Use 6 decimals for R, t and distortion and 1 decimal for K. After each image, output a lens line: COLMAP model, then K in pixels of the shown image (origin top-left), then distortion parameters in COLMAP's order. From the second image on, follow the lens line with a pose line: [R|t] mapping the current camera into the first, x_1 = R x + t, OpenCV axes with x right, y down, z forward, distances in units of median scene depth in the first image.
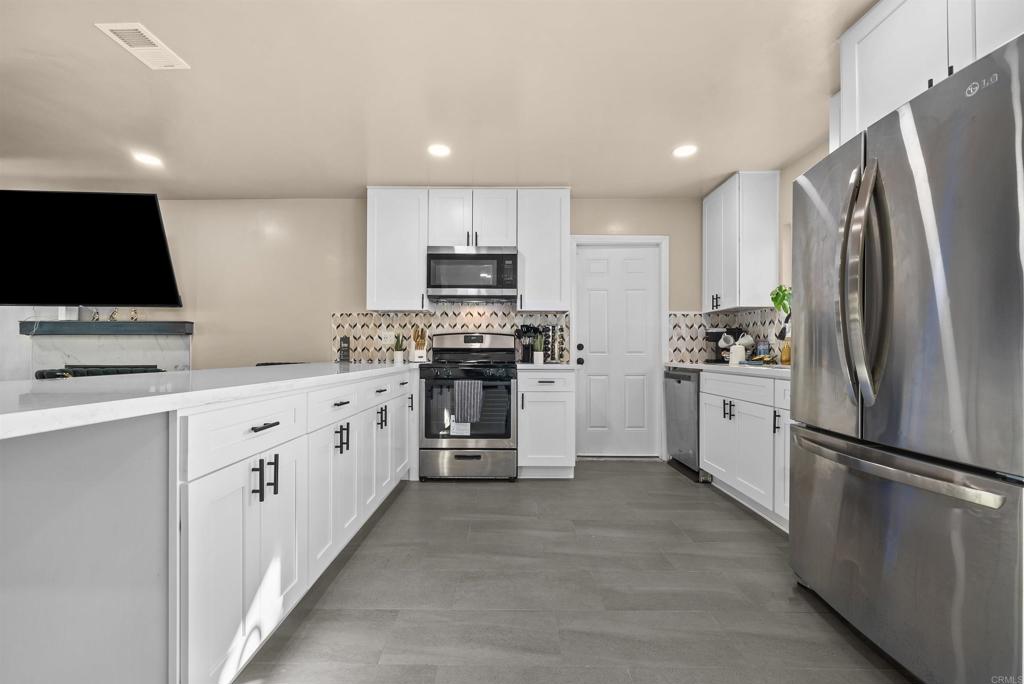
lens RADIAL K [[401.1, 0, 499.4], [0, 401.1, 352.0], [0, 0, 1]] dist [0.000601, 0.000004]
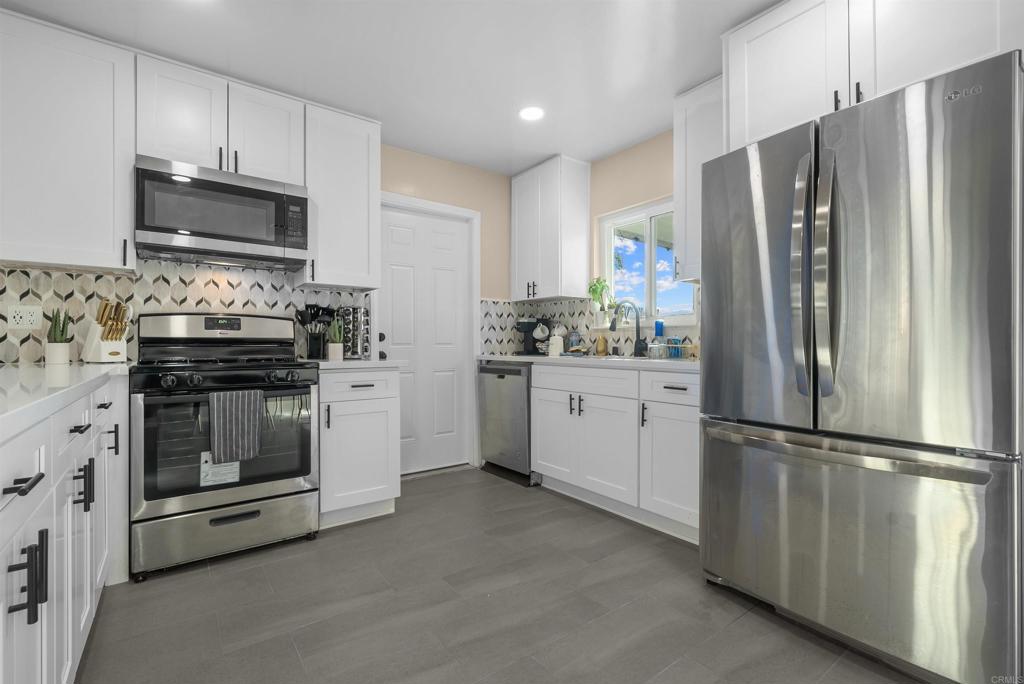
lens RADIAL K [[445.2, 0, 495.9], [0, 445.2, 345.1], [0, 0, 1]] dist [0.000348, 0.000177]
pose [[0.809604, -0.004840, 0.586957, -0.135116], [0.003094, 0.999987, 0.003978, 0.000294], [-0.586969, -0.001404, 0.809608, 0.197773]]
